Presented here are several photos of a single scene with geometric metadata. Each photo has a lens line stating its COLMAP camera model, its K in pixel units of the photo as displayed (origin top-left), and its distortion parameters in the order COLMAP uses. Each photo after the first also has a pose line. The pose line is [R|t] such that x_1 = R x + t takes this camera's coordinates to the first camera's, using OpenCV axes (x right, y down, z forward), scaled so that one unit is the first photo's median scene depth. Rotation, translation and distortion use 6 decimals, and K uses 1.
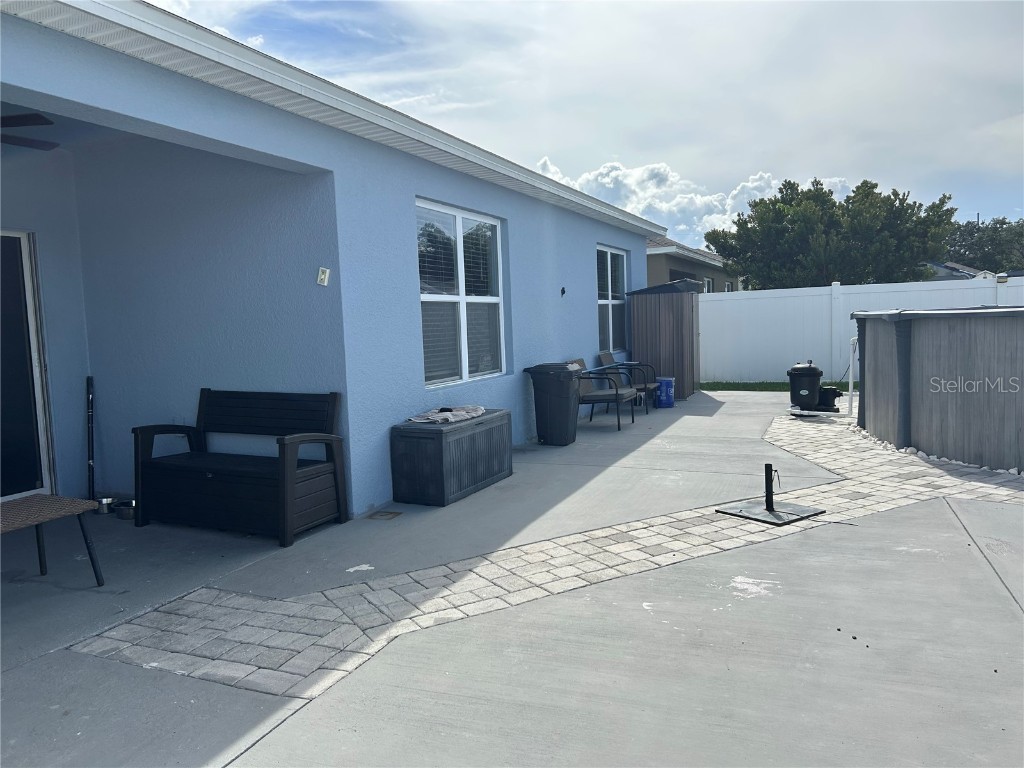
lens RADIAL K [[760.1, 0, 520.2], [0, 760.1, 386.3], [0, 0, 1]] dist [0.043684, -0.053741]
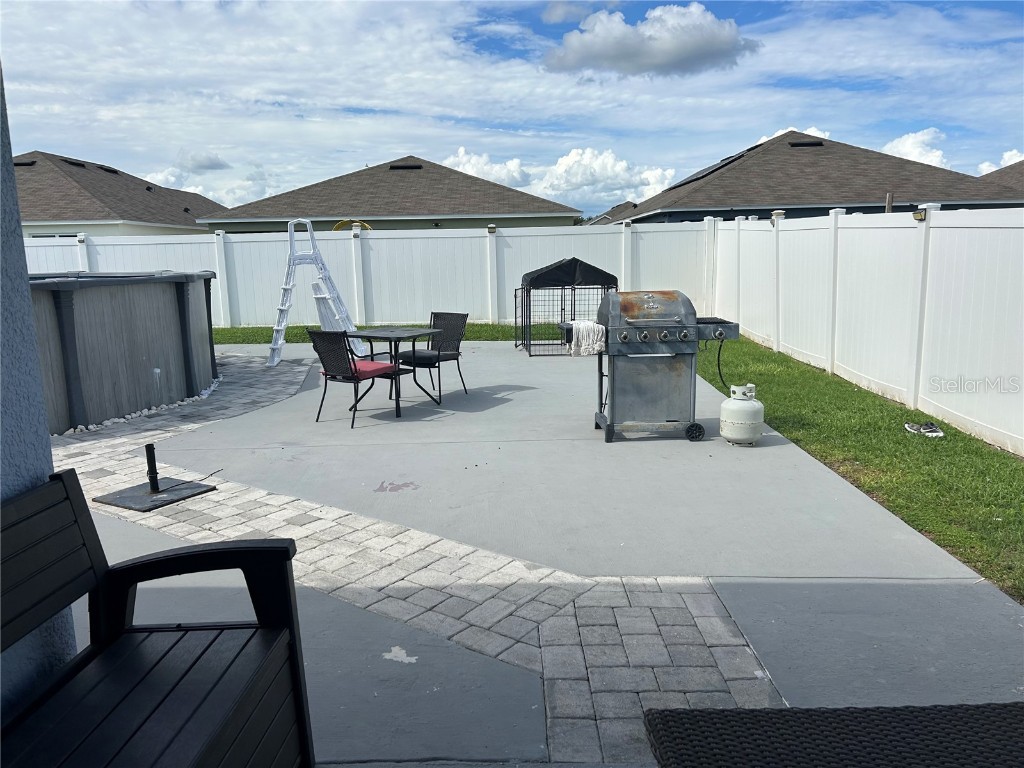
lens RADIAL K [[760.1, 0, 520.2], [0, 760.1, 386.3], [0, 0, 1]] dist [0.043684, -0.053741]
pose [[-0.379607, -0.117445, 0.917663, -0.524765], [0.119528, 0.977370, 0.174532, -0.056433], [-0.917394, 0.175940, -0.356979, 0.702397]]
